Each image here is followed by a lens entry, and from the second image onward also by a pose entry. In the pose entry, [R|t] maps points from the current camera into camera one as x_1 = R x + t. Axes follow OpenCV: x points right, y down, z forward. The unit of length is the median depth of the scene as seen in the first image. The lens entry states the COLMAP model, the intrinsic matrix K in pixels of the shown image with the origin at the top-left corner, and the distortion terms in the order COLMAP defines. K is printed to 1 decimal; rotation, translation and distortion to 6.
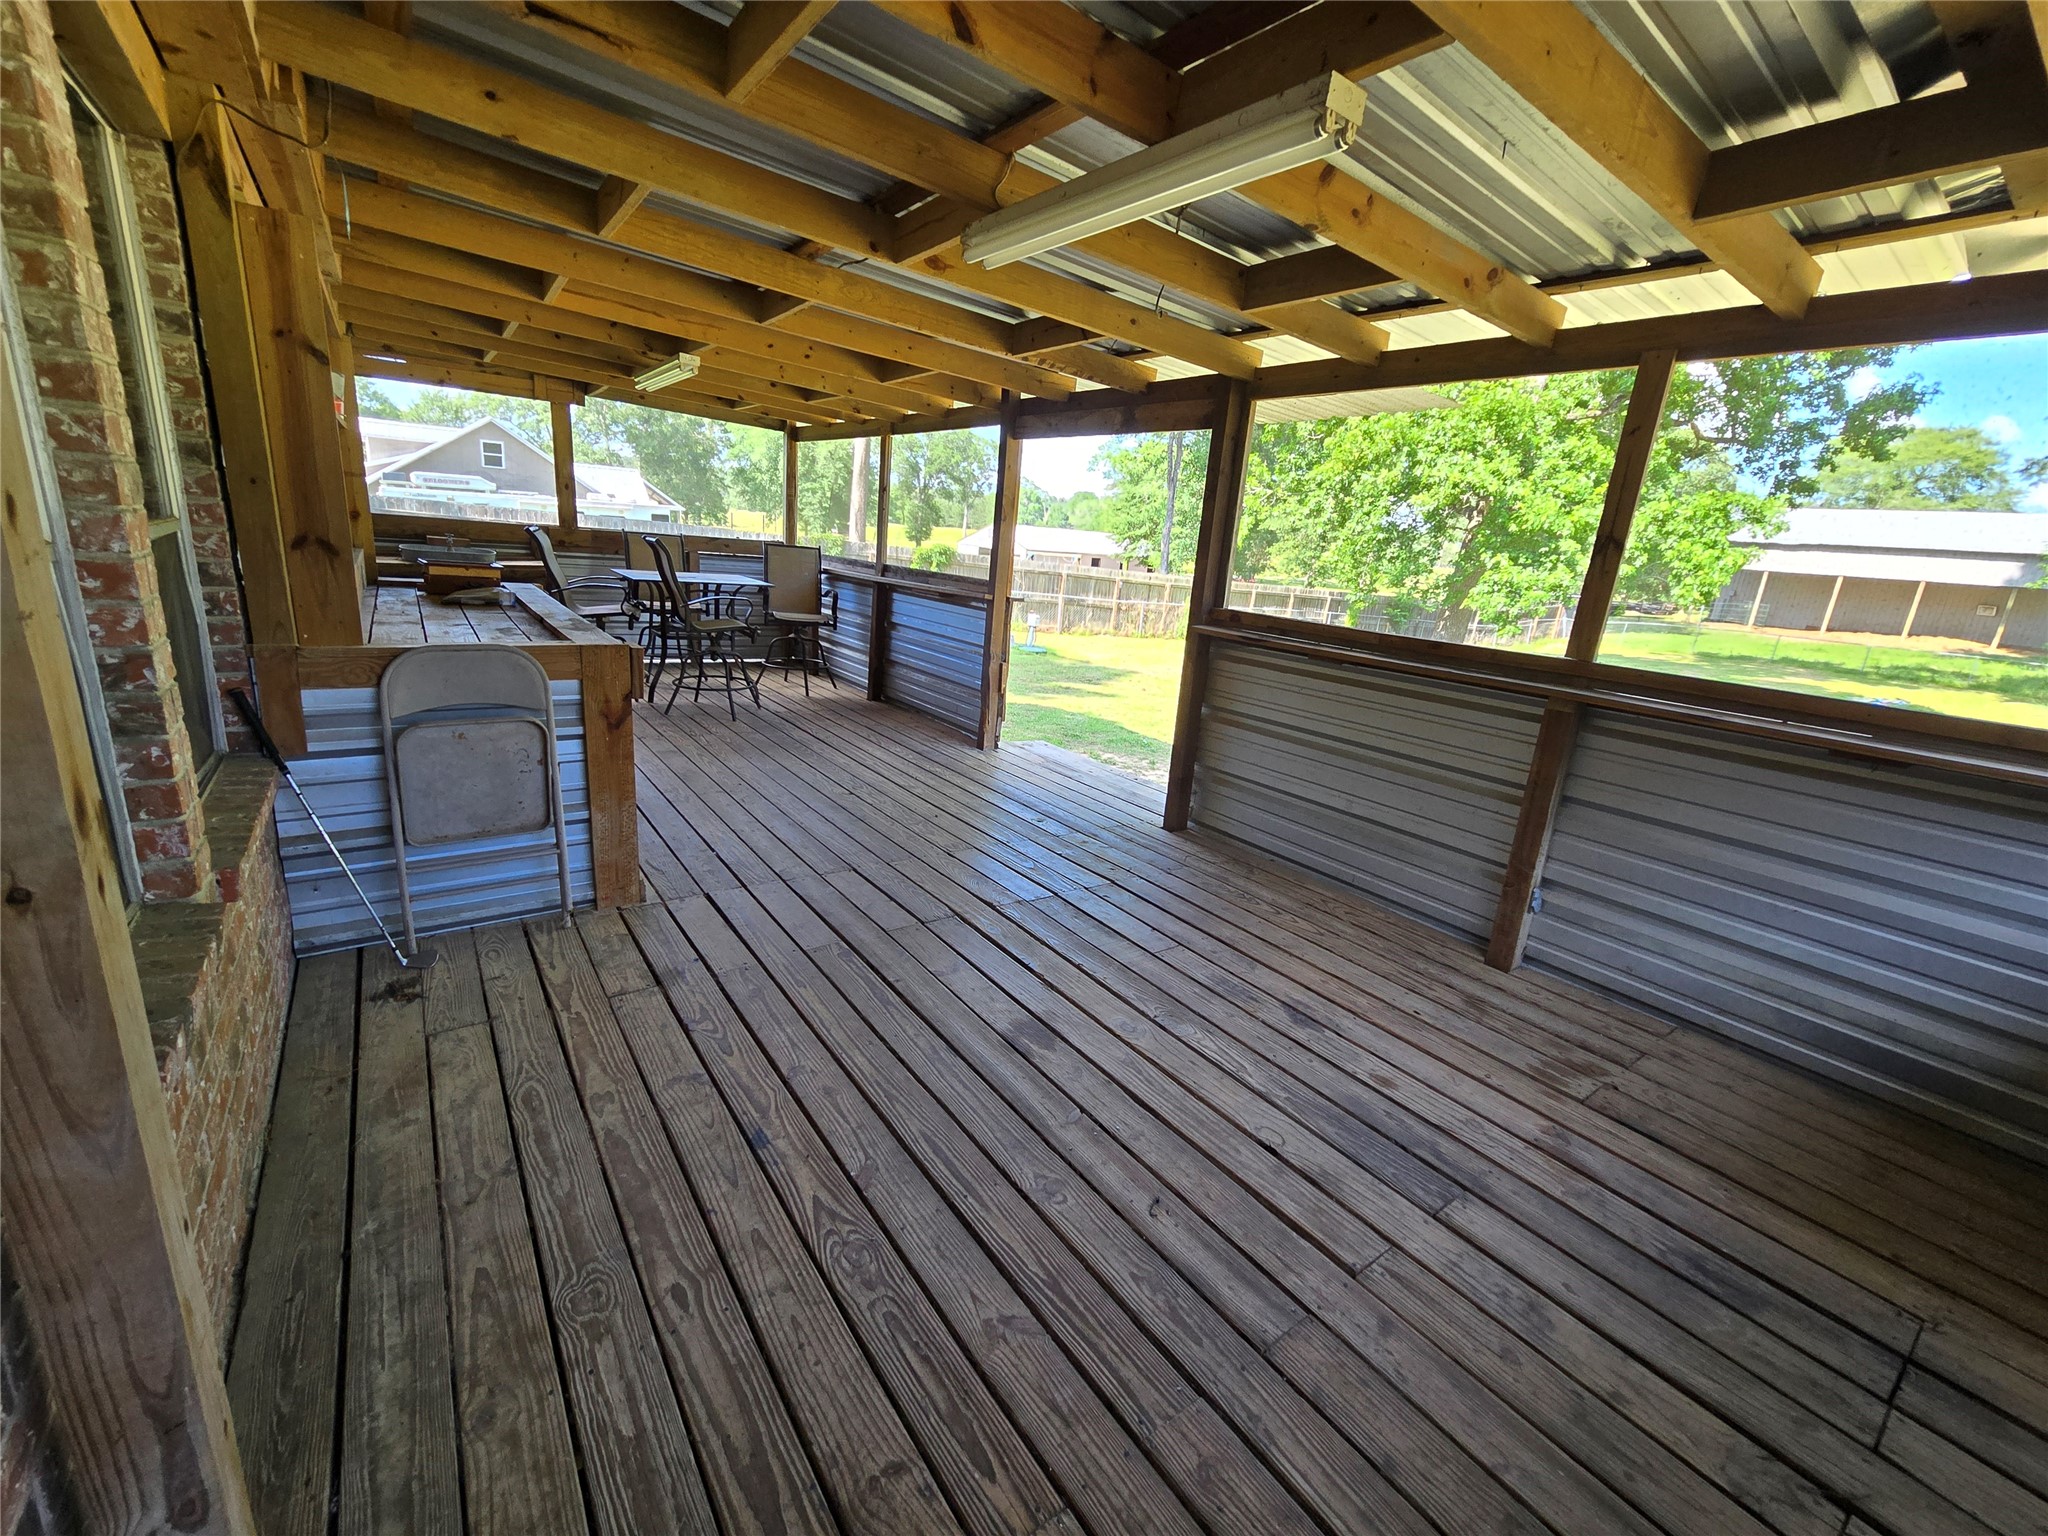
lens RADIAL K [[844.5, 0, 1021.5], [0, 844.5, 764.8], [0, 0, 1]] dist [-0.004080, 0.002048]
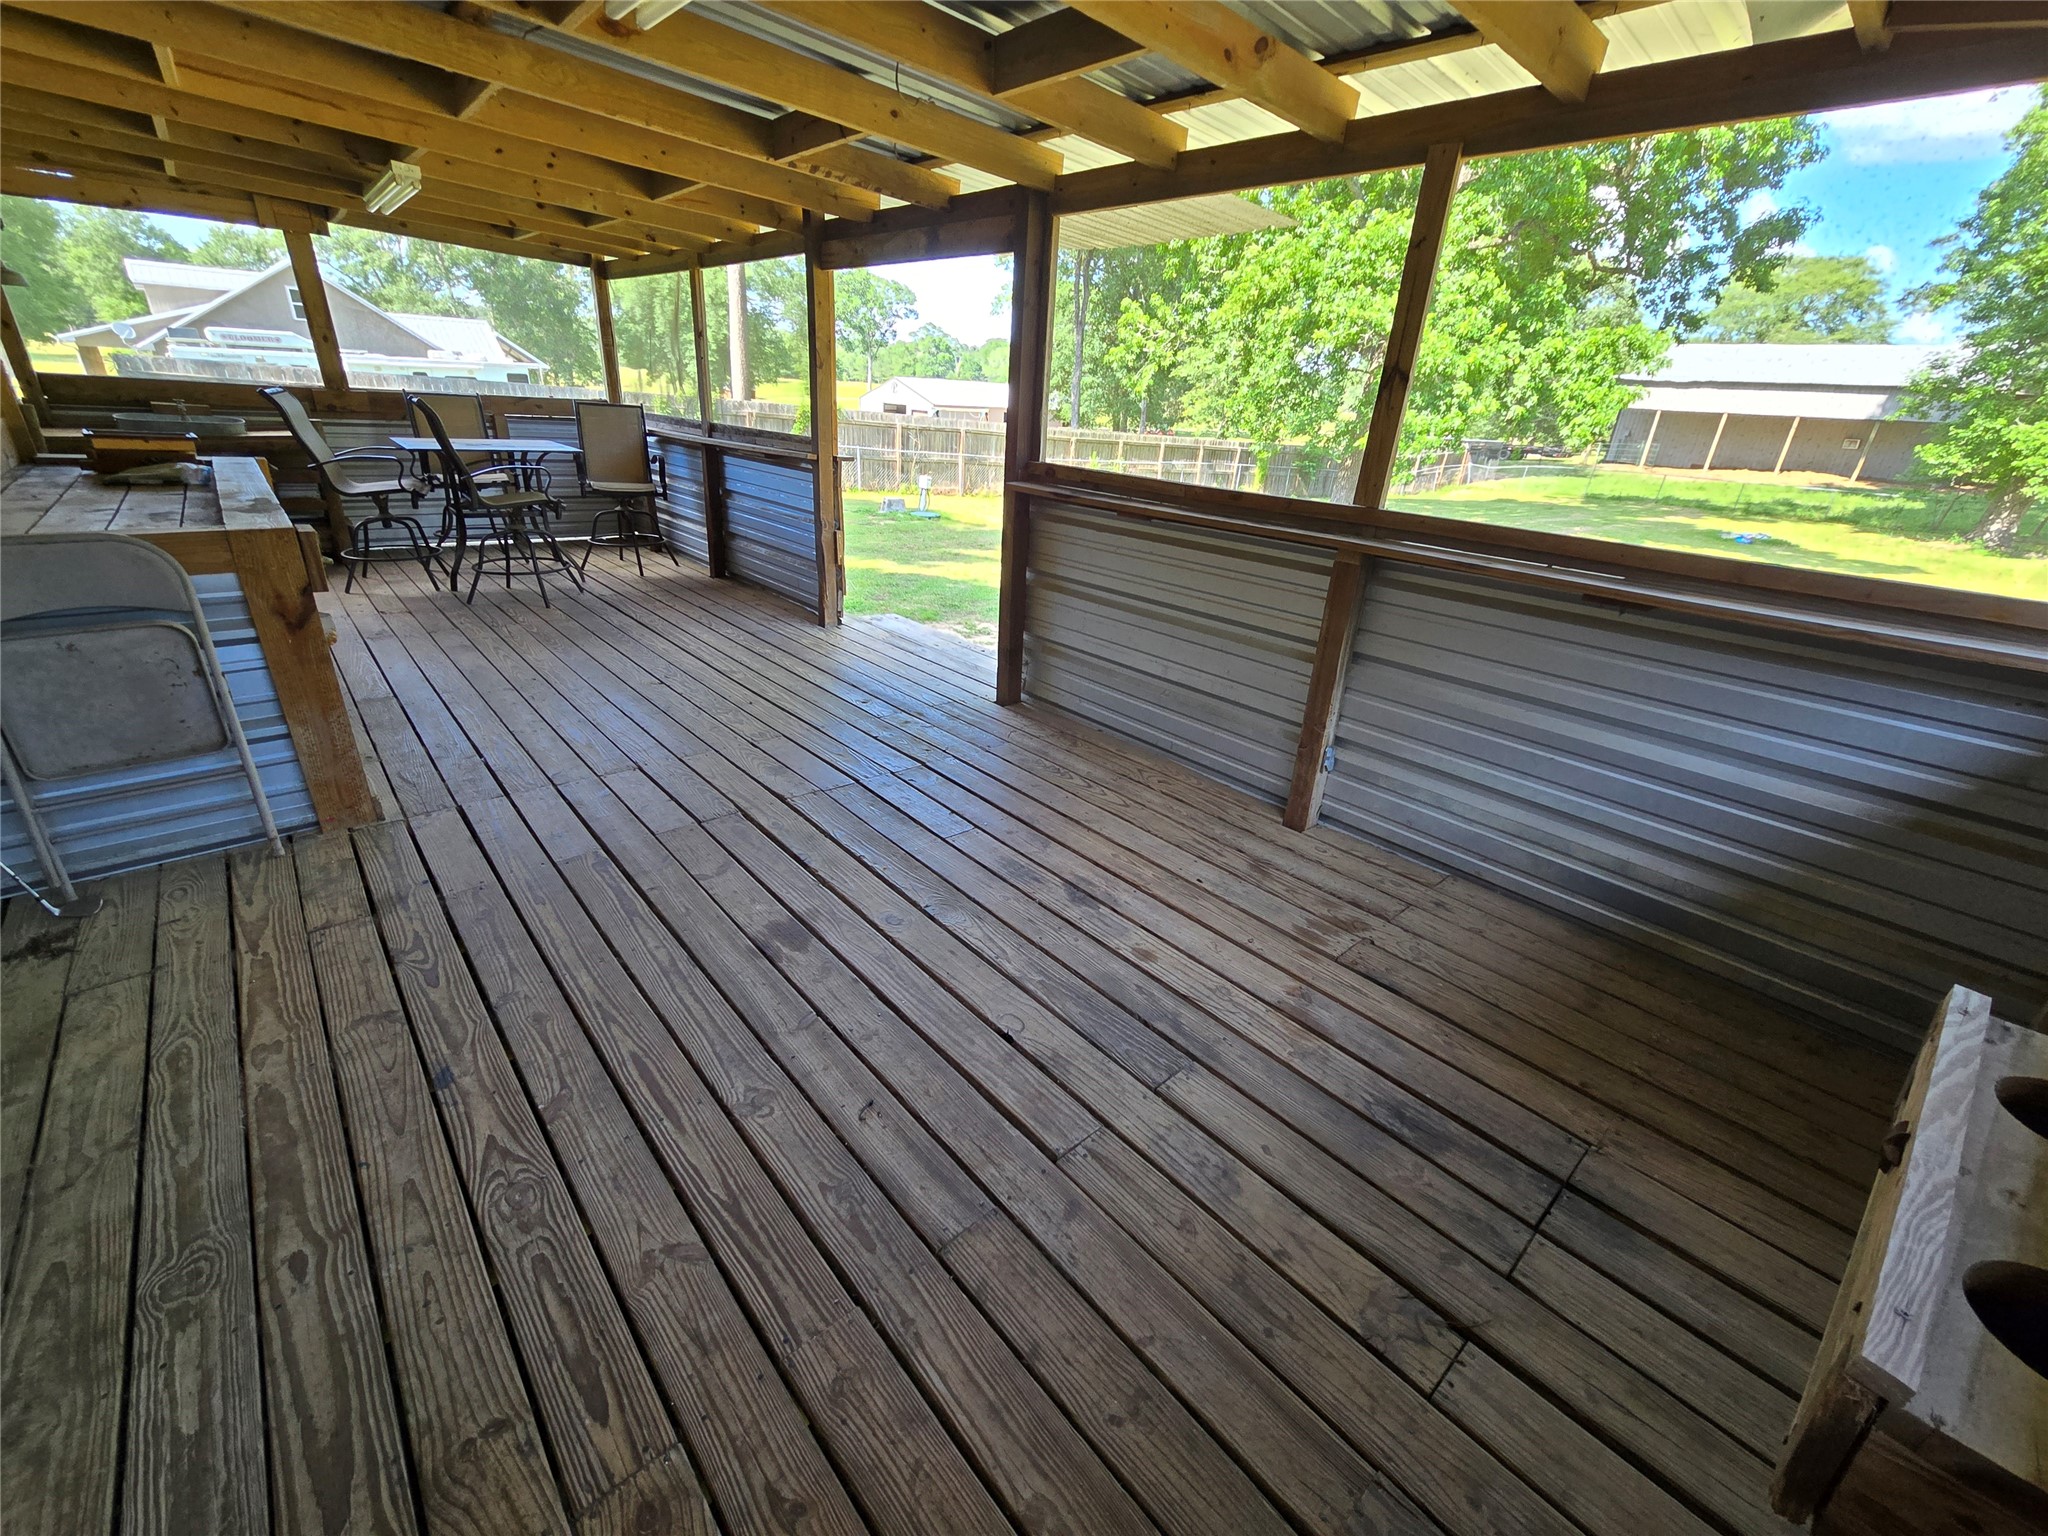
lens RADIAL K [[844.5, 0, 1026.3], [0, 844.5, 767.5], [0, 0, 1]] dist [-0.004080, 0.002048]
pose [[0.994264, -0.061773, 0.087313, 0.187792], [0.047347, 0.986211, 0.158576, -0.004452], [-0.095905, -0.153532, 0.983479, 0.062687]]
